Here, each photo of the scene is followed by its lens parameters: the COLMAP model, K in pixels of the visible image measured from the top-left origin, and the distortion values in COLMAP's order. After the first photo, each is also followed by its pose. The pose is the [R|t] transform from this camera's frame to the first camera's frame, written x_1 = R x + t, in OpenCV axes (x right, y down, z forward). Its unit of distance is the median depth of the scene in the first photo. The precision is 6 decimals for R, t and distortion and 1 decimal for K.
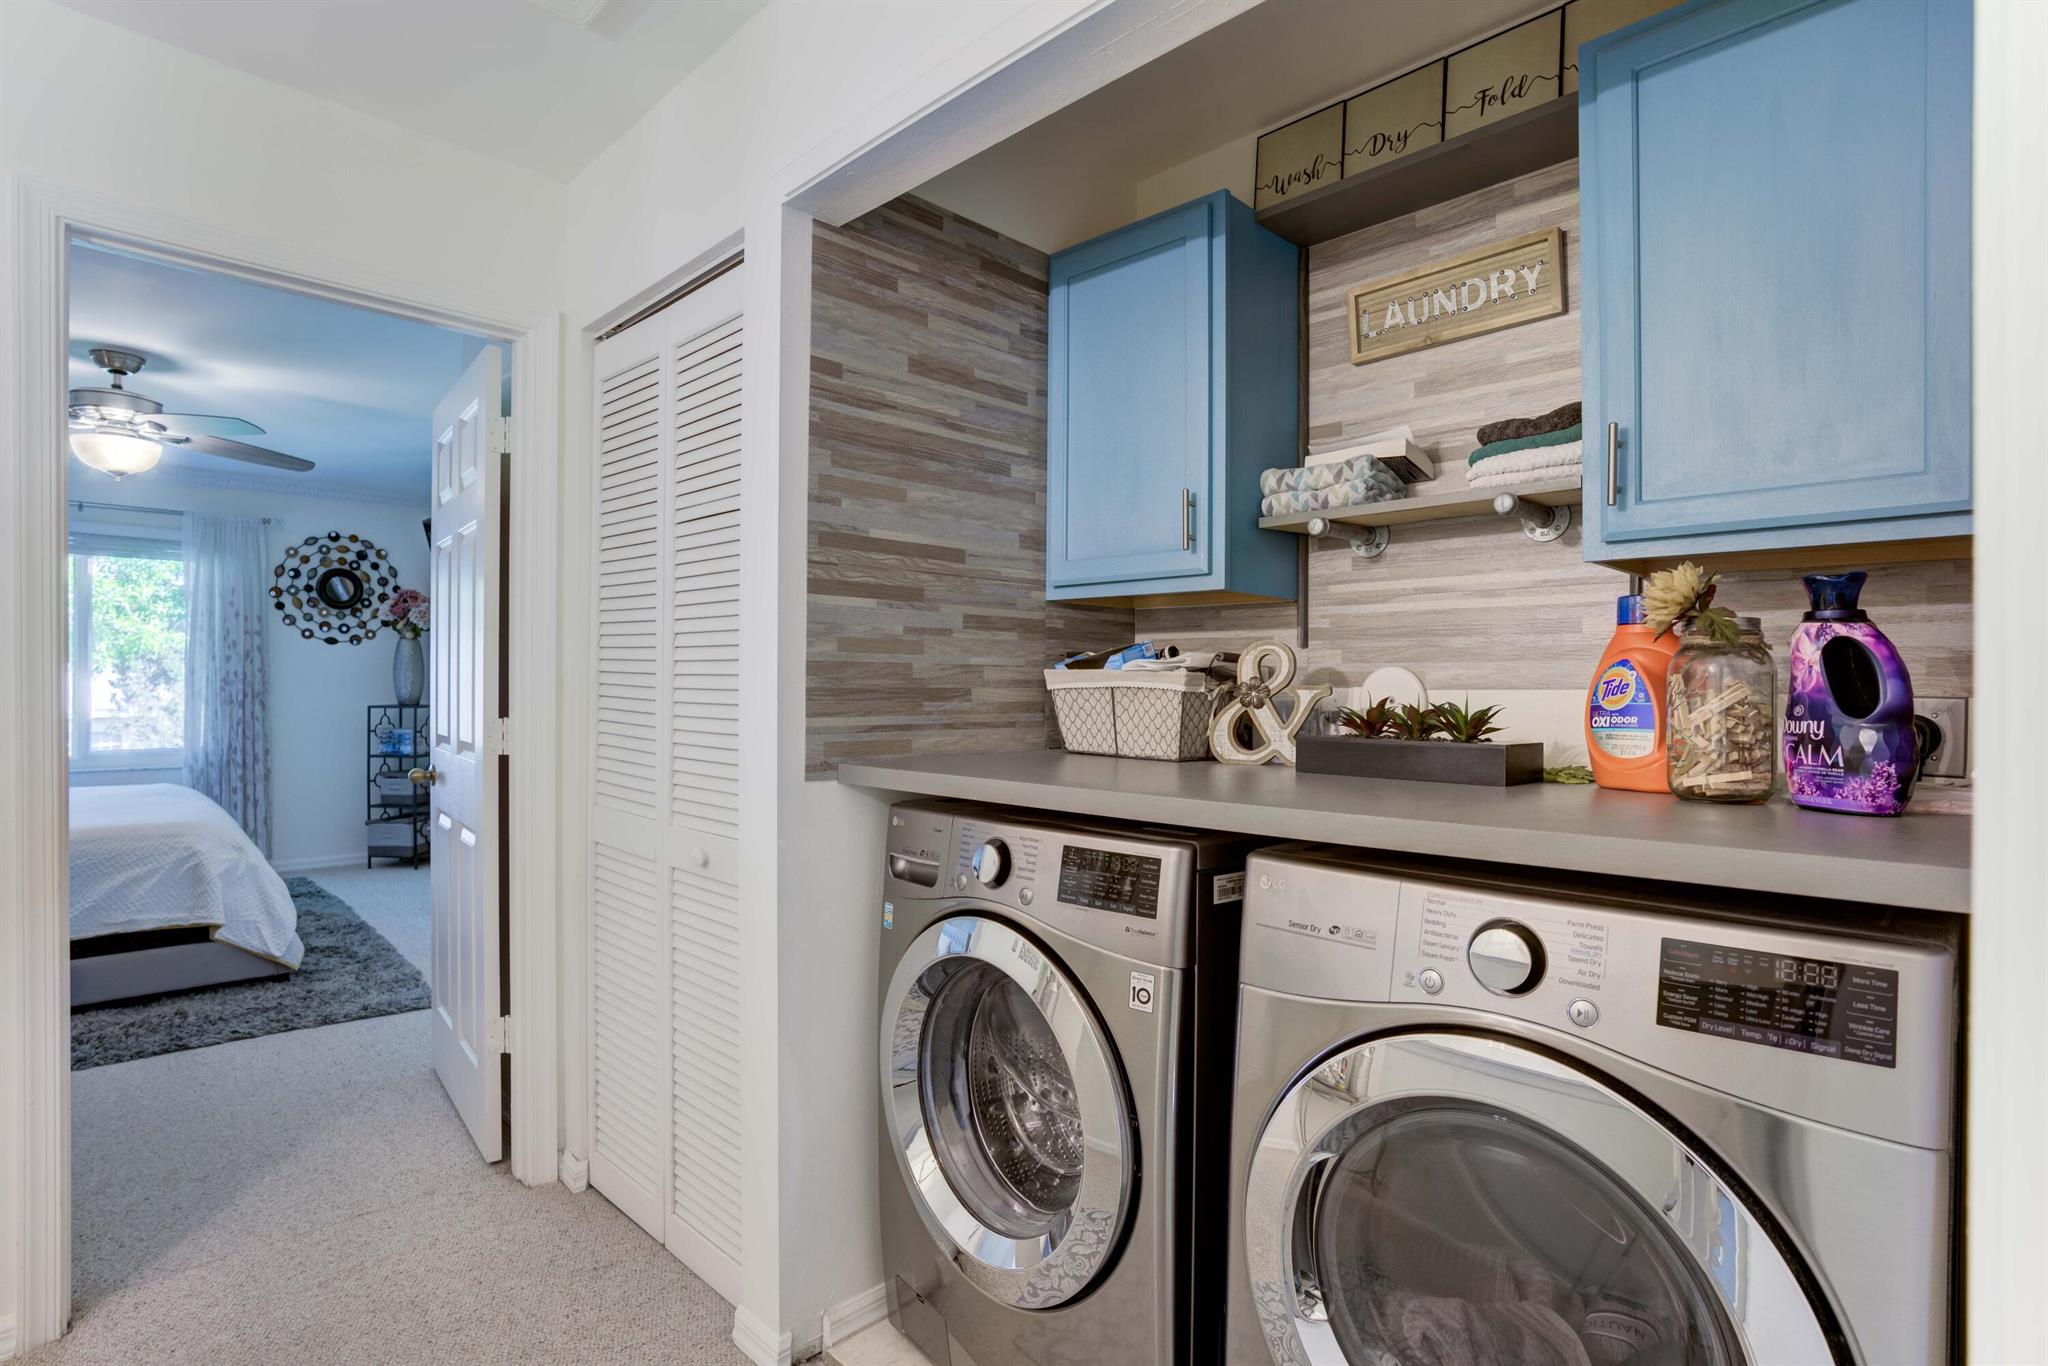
lens RADIAL K [[1035.7, 0, 1032.9], [0, 1035.7, 685.3], [0, 0, 1]] dist [-0.070229, 0.035239]
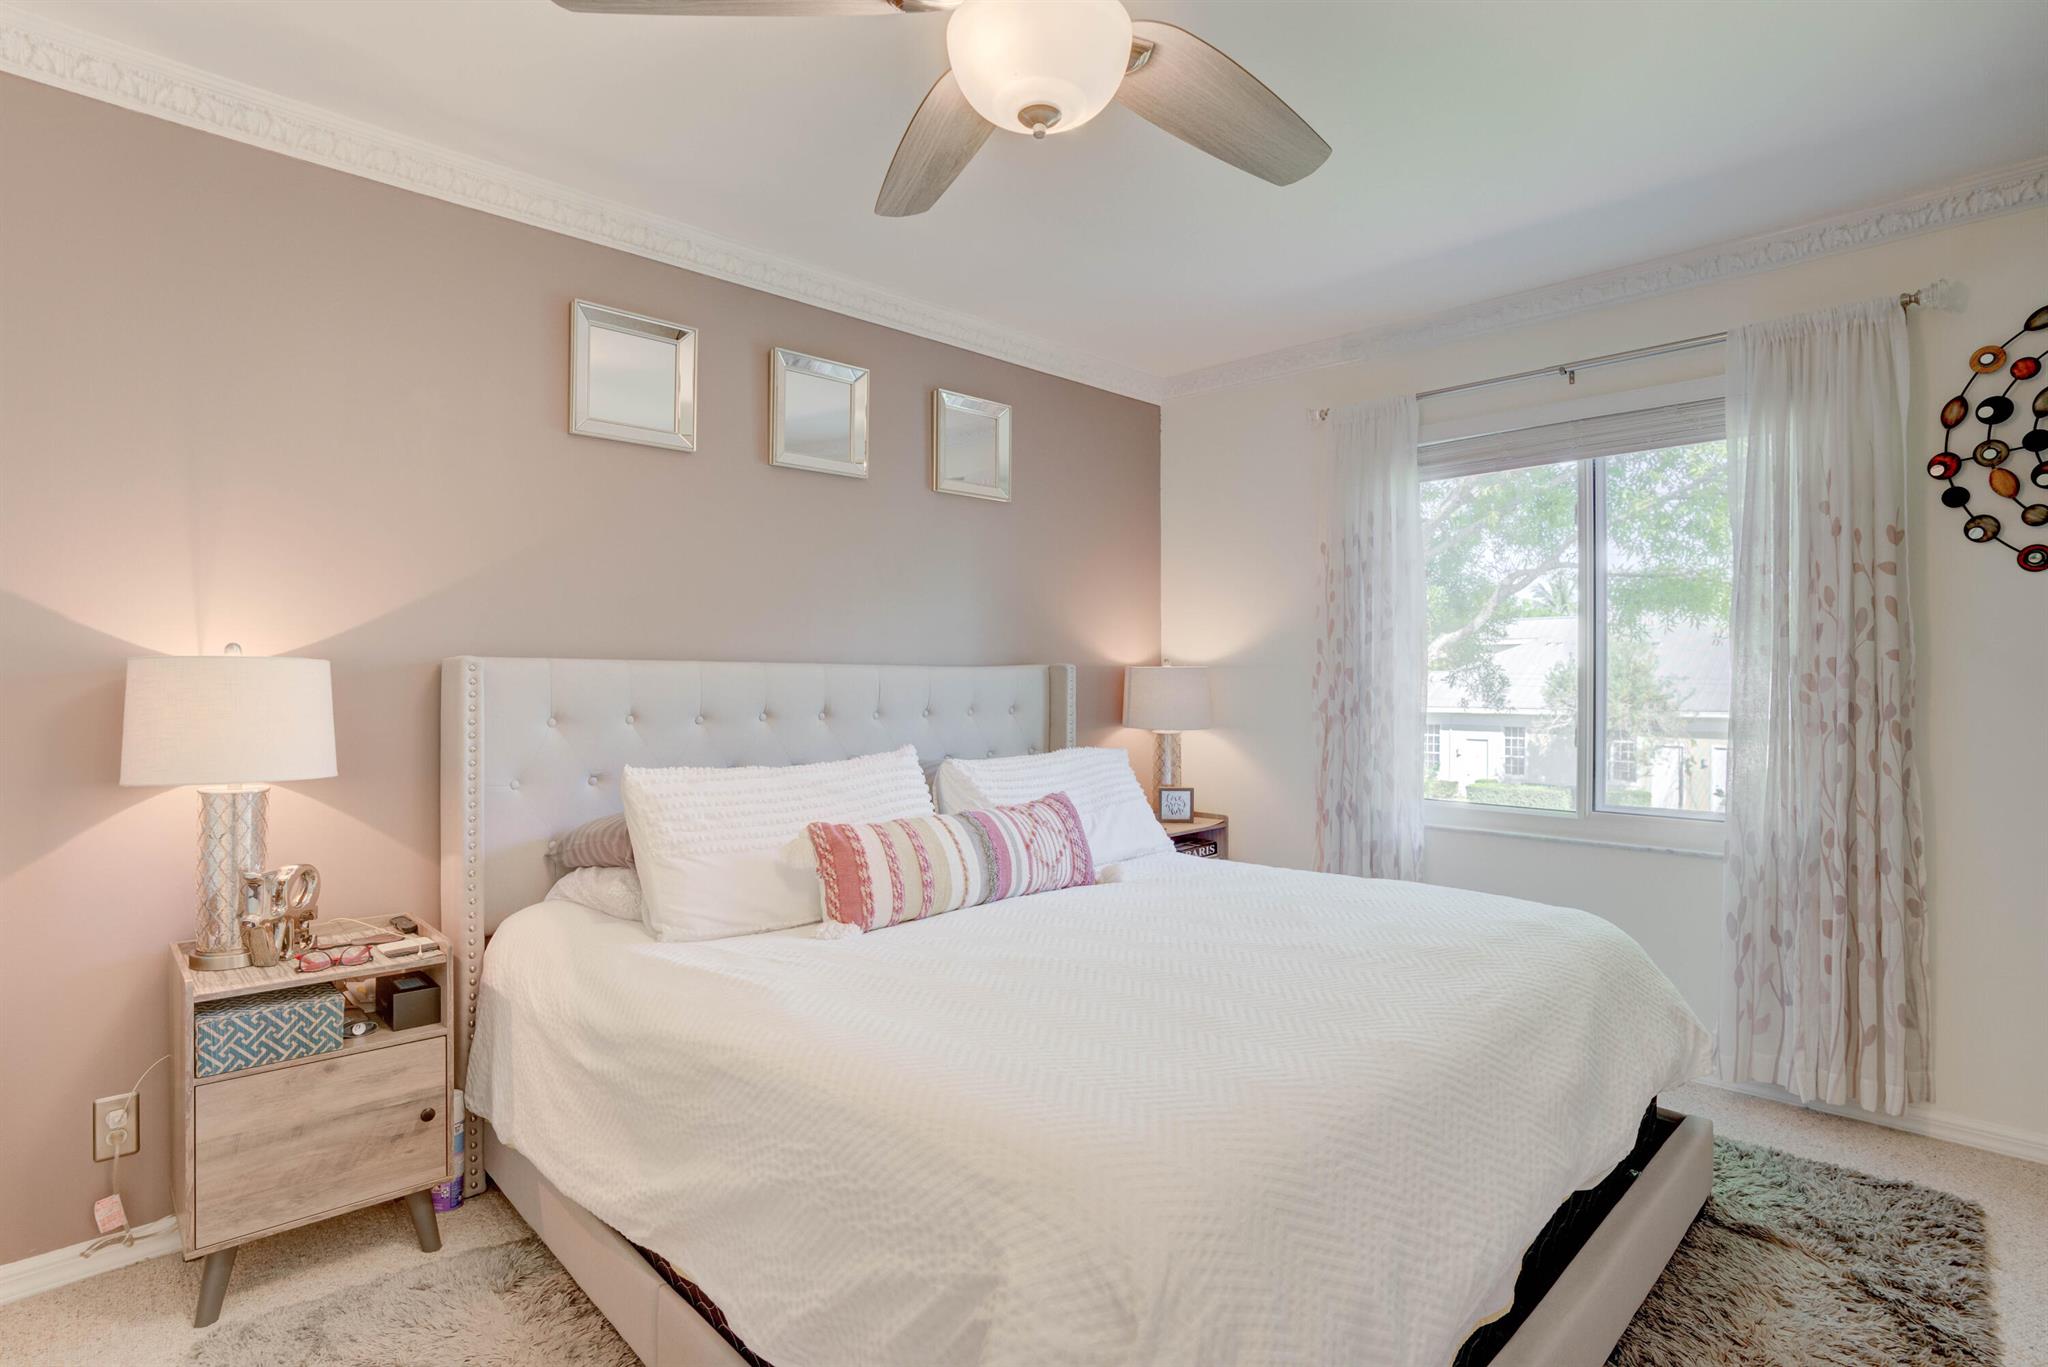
lens RADIAL K [[1035.7, 0, 1032.9], [0, 1035.7, 685.8], [0, 0, 1]] dist [-0.070229, 0.035239]
pose [[-0.006523, -0.000297, -0.999979, -0.343791], [-0.000834, 1.000000, -0.000292, -0.001395], [0.999978, 0.000832, -0.006524, 0.638546]]
